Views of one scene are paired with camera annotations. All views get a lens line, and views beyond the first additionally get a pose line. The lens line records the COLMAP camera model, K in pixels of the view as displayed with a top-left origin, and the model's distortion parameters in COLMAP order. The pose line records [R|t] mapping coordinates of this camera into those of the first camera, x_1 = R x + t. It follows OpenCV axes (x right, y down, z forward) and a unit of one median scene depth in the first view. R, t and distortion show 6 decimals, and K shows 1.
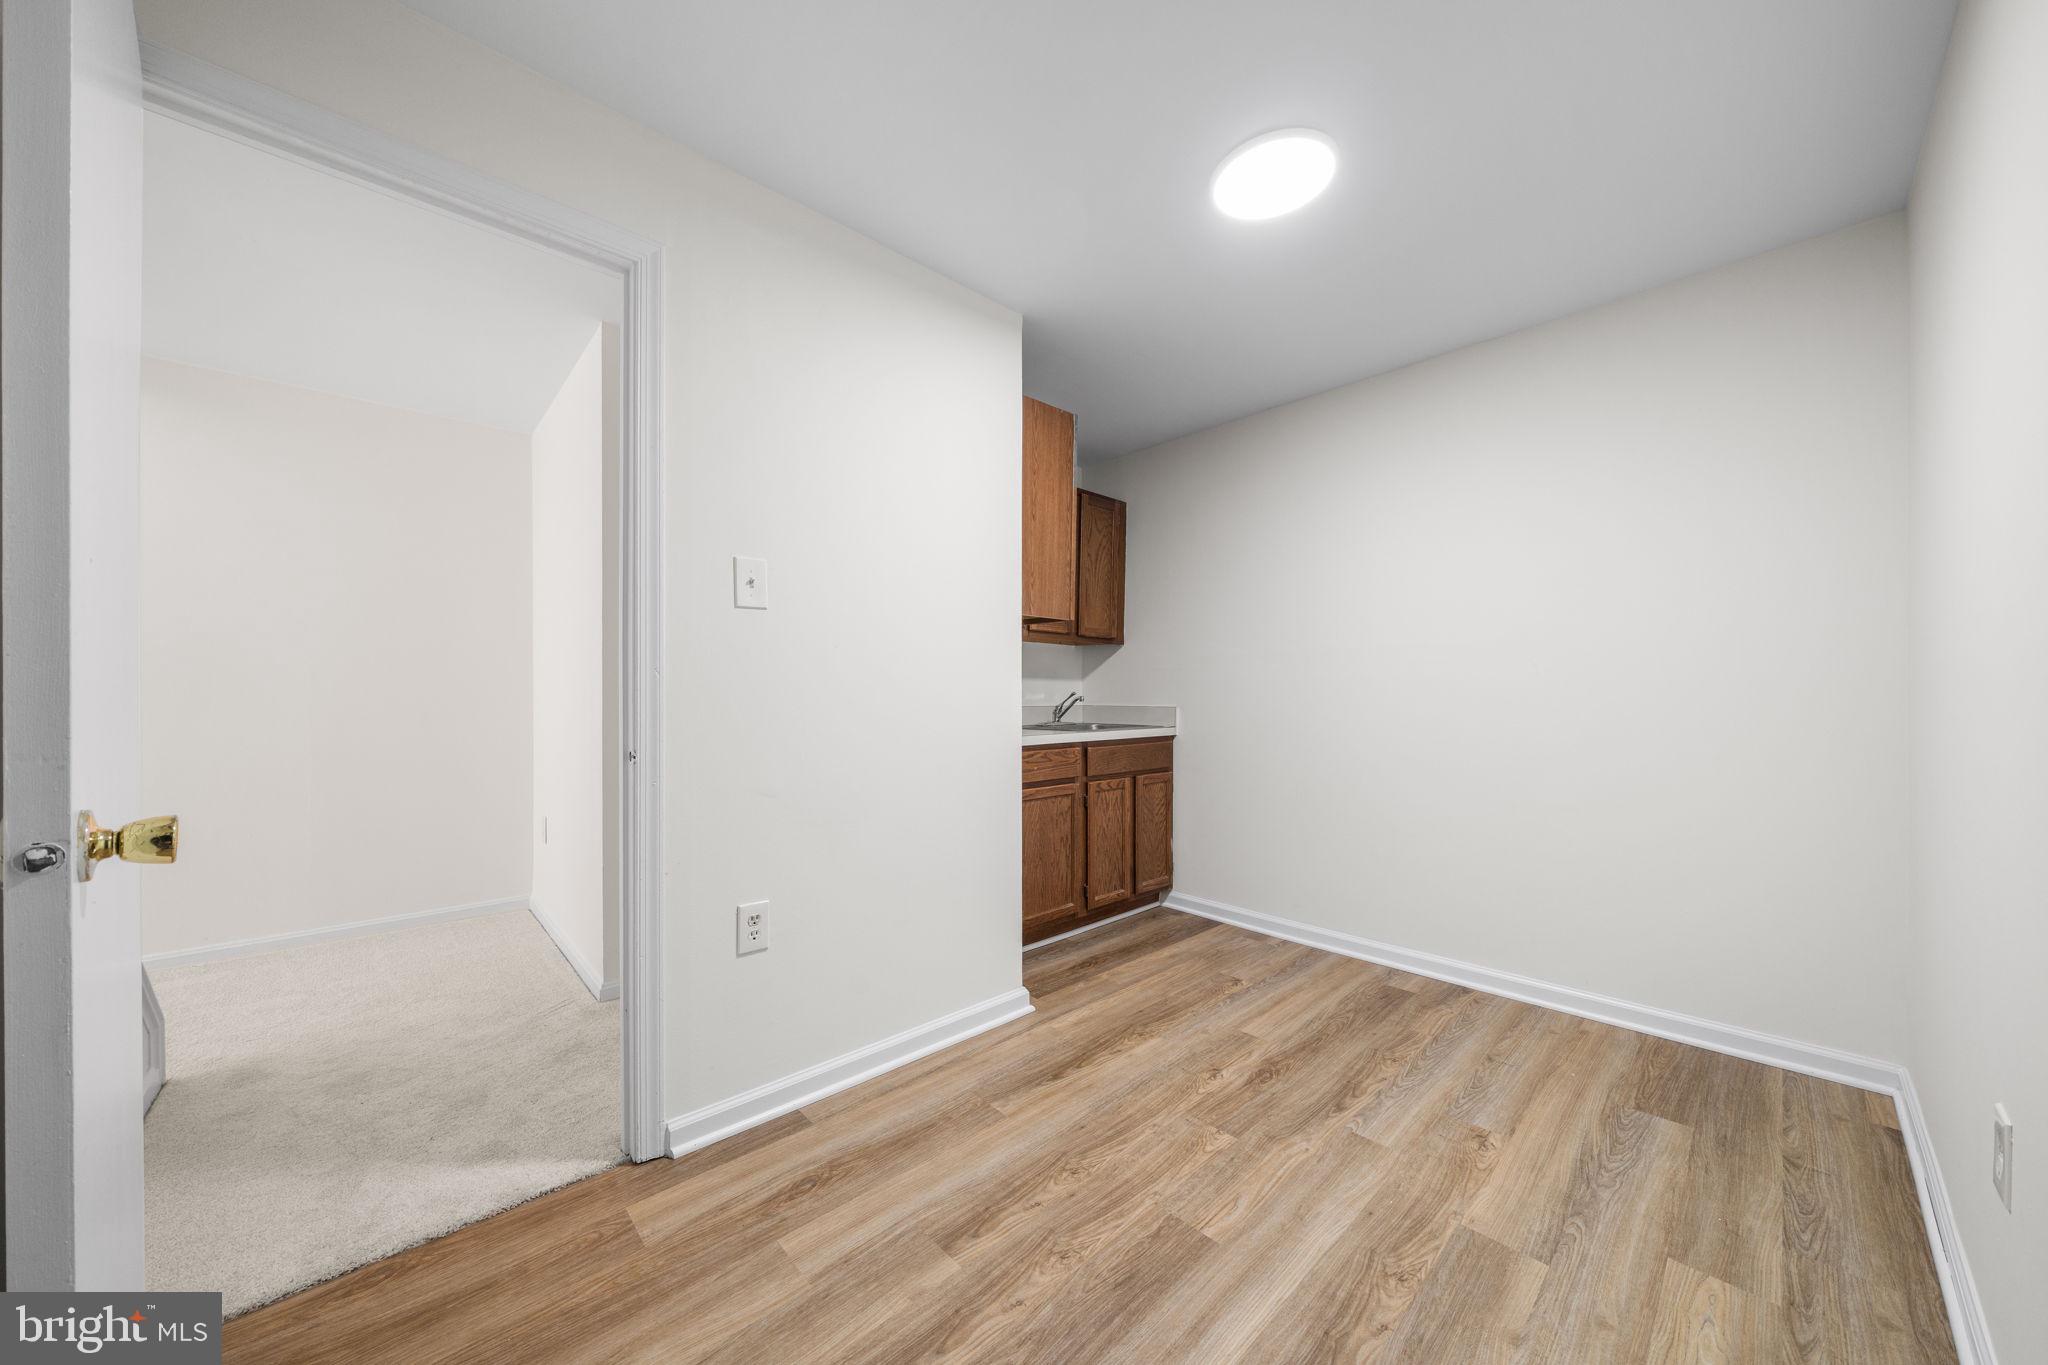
lens RADIAL K [[721.5, 0, 1017.0], [0, 721.5, 702.5], [0, 0, 1]] dist [-0.003018, -0.000075]
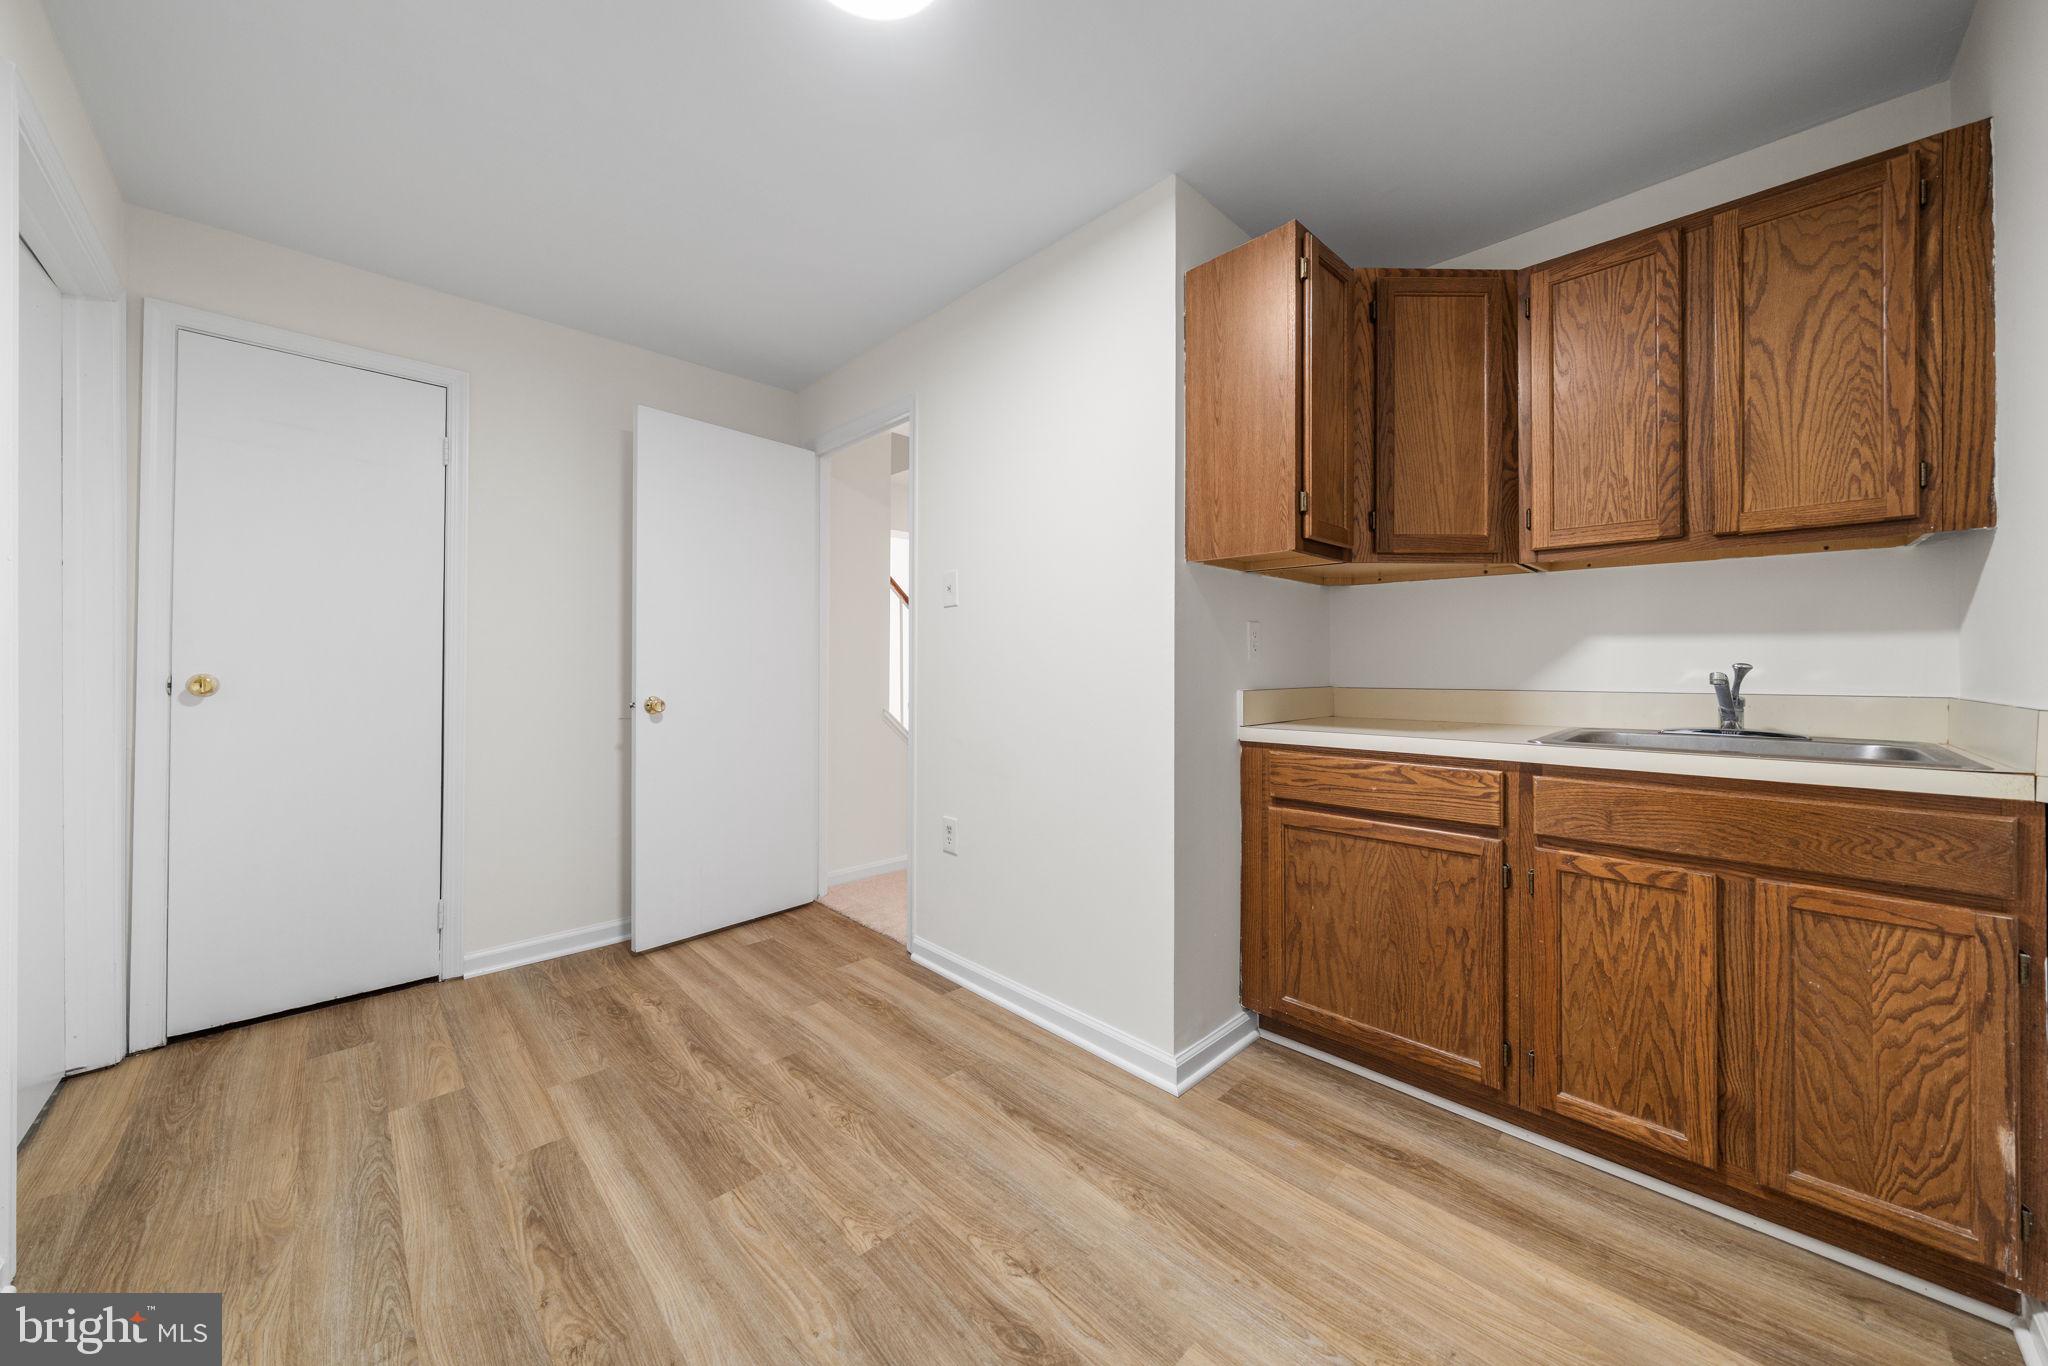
lens RADIAL K [[721.5, 0, 1018.2], [0, 721.5, 661.9], [0, 0, 1]] dist [-0.003018, -0.000075]
pose [[0.008338, -0.006611, -0.999943, 1.032078], [-0.011227, 0.999915, -0.006705, -0.015298], [0.999902, 0.011282, 0.008263, 1.113973]]
